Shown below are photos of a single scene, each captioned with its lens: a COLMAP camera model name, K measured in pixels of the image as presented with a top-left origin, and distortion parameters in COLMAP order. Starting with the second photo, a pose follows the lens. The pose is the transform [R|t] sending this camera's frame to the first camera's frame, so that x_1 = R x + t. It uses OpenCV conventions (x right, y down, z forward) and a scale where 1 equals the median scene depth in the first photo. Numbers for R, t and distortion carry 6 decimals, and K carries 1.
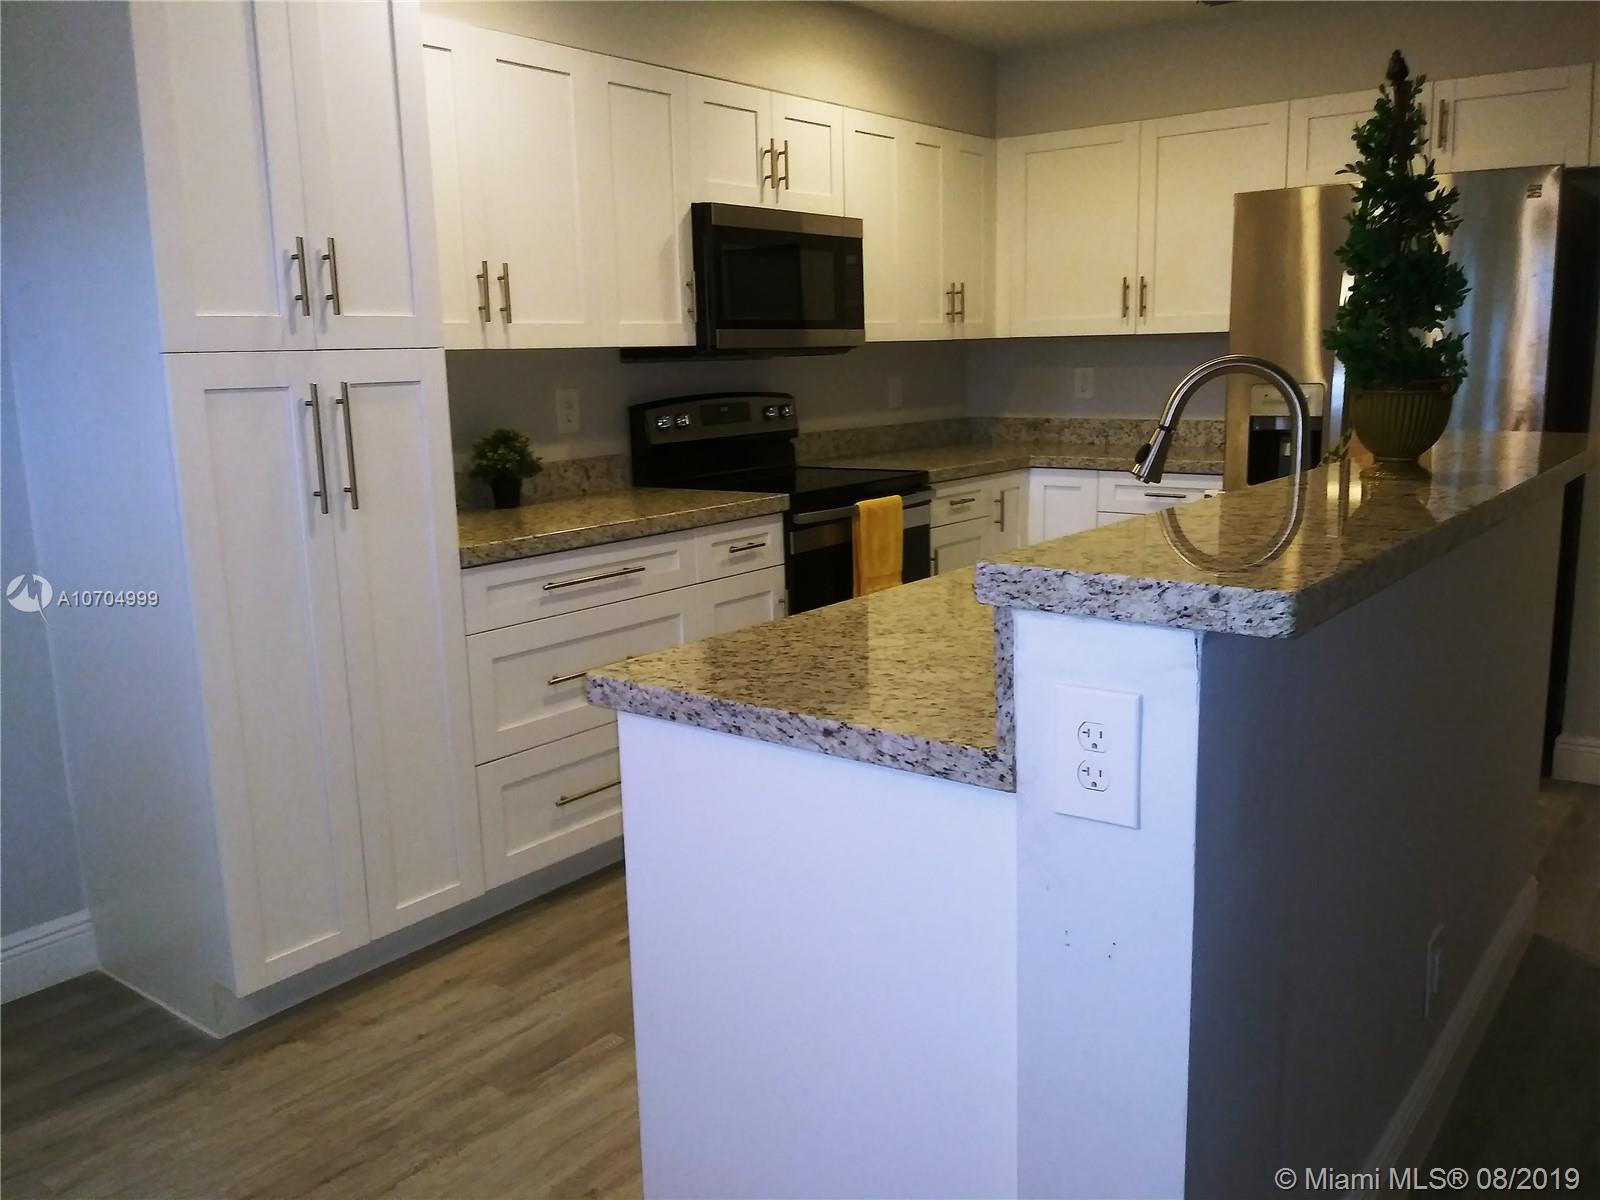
lens RADIAL K [[1309.2, 0, 800.0], [0, 1309.2, 600.0], [0, 0, 1]] dist [0.031517, -0.054477]
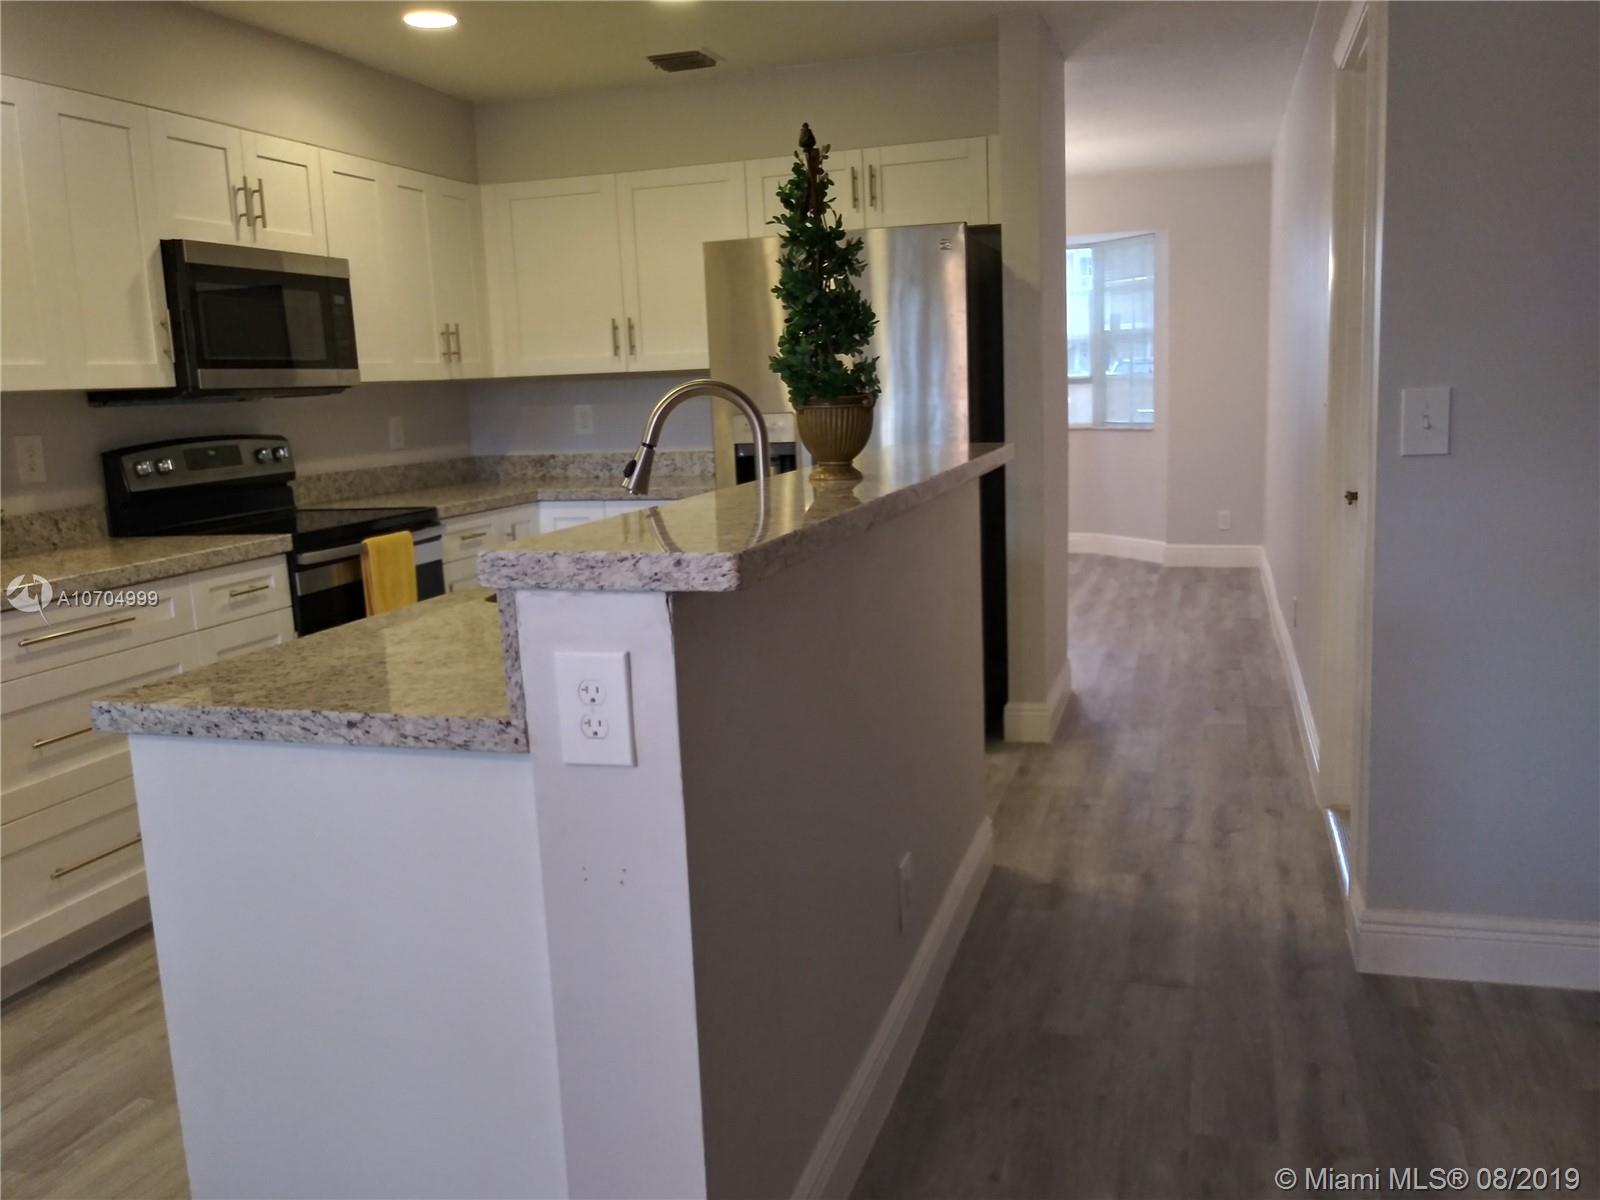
lens RADIAL K [[1321.1, 0, 794.9], [0, 1321.1, 602.3], [0, 0, 1]] dist [0.029366, -0.064609]
pose [[0.935272, -0.073400, 0.346235, -0.002876], [0.085411, 0.996154, -0.019540, 0.021163], [-0.343469, 0.047847, 0.937944, -0.057685]]
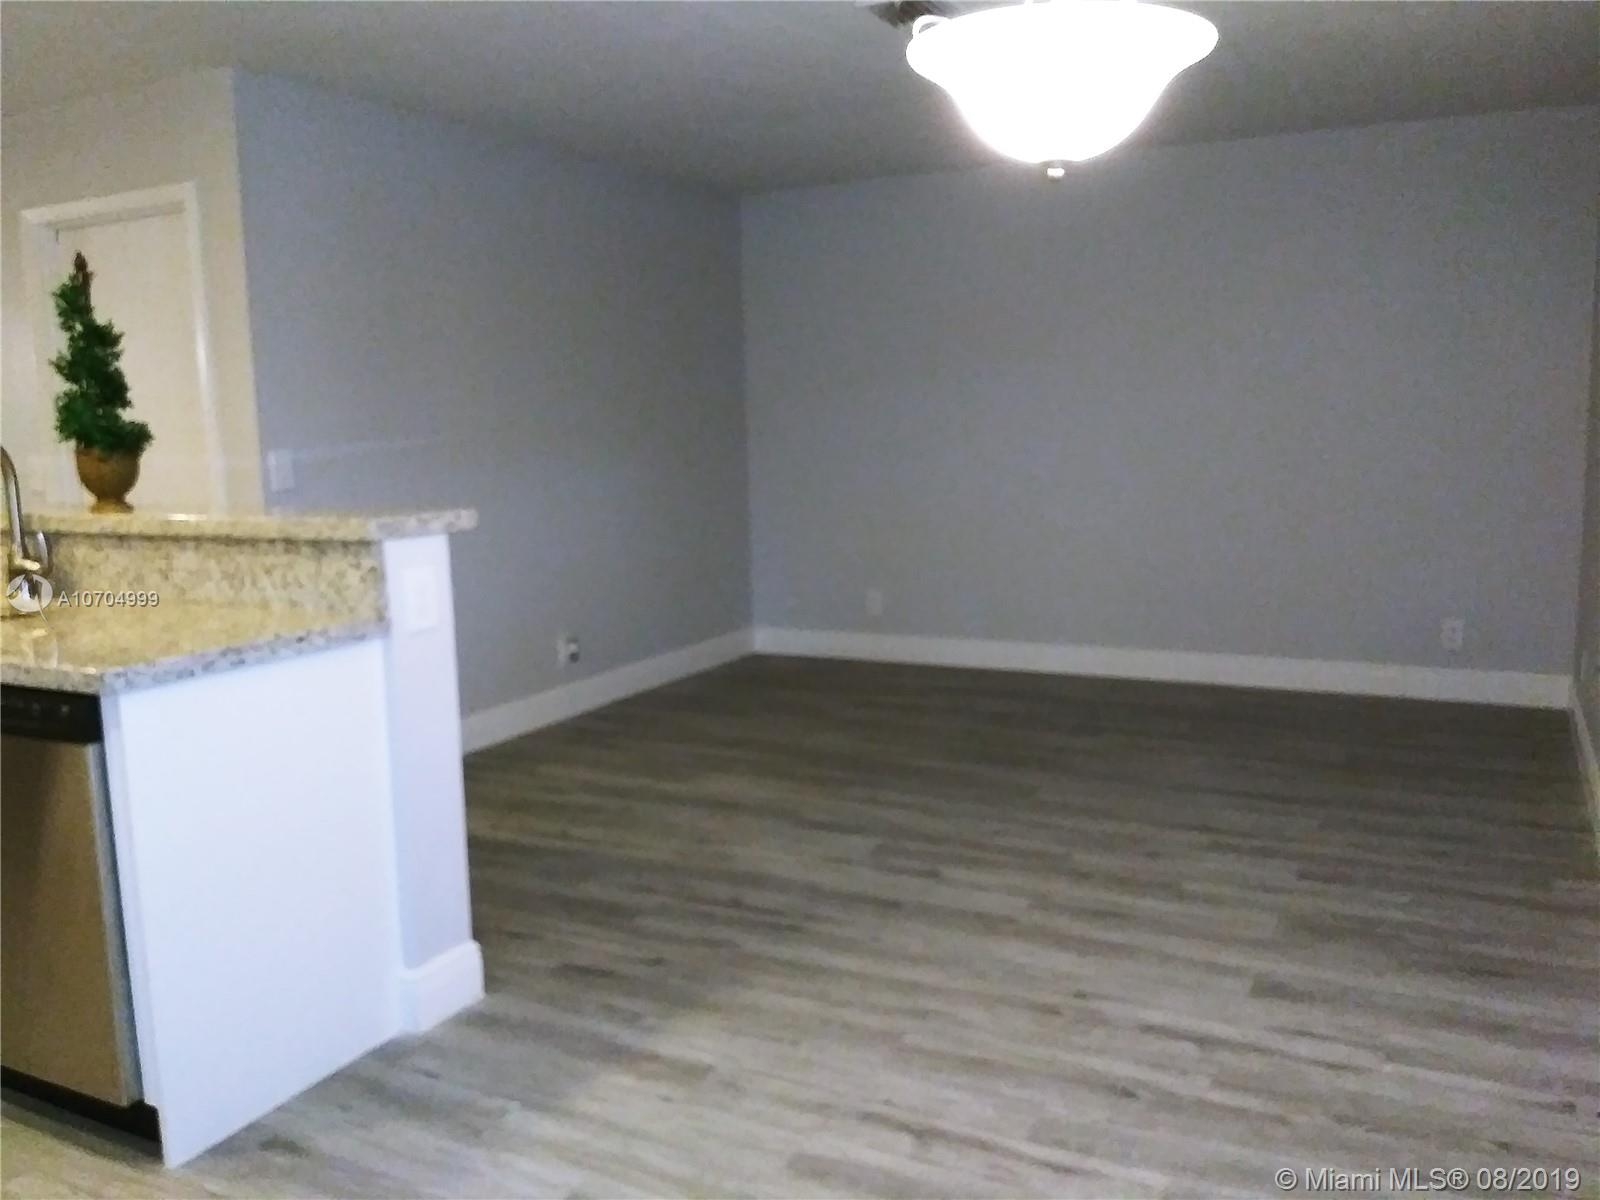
lens RADIAL K [[1338.0, 0, 801.6], [0, 1338.0, 602.1], [0, 0, 1]] dist [-0.006010, -0.015700]
pose [[-0.184184, -0.111771, 0.976516, -0.700345], [0.213358, 0.965277, 0.150727, -0.026662], [-0.959455, 0.236109, -0.153942, 0.249205]]
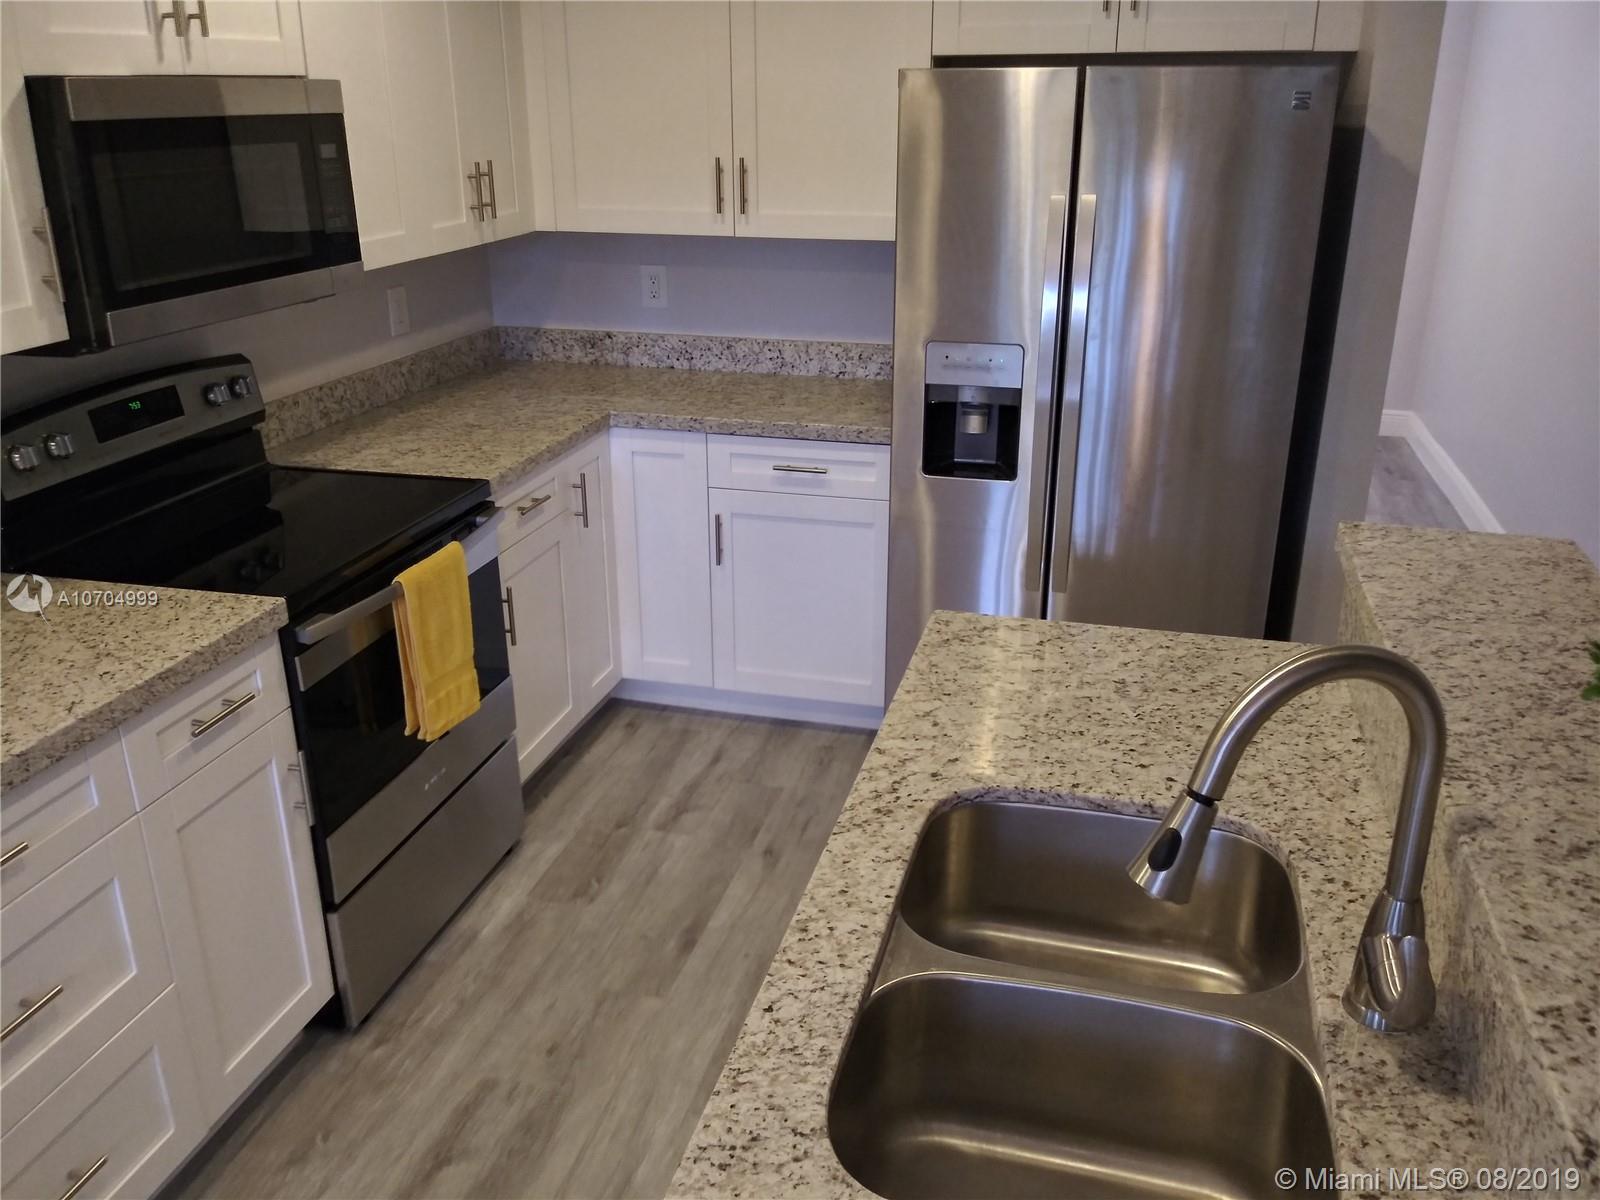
lens RADIAL K [[1321.1, 0, 794.9], [0, 1321.1, 602.3], [0, 0, 1]] dist [0.029366, -0.064609]
pose [[0.919825, -0.121272, 0.373116, -0.020028], [0.055014, 0.981500, 0.183390, -0.176000], [-0.388453, -0.148160, 0.909479, 0.365301]]
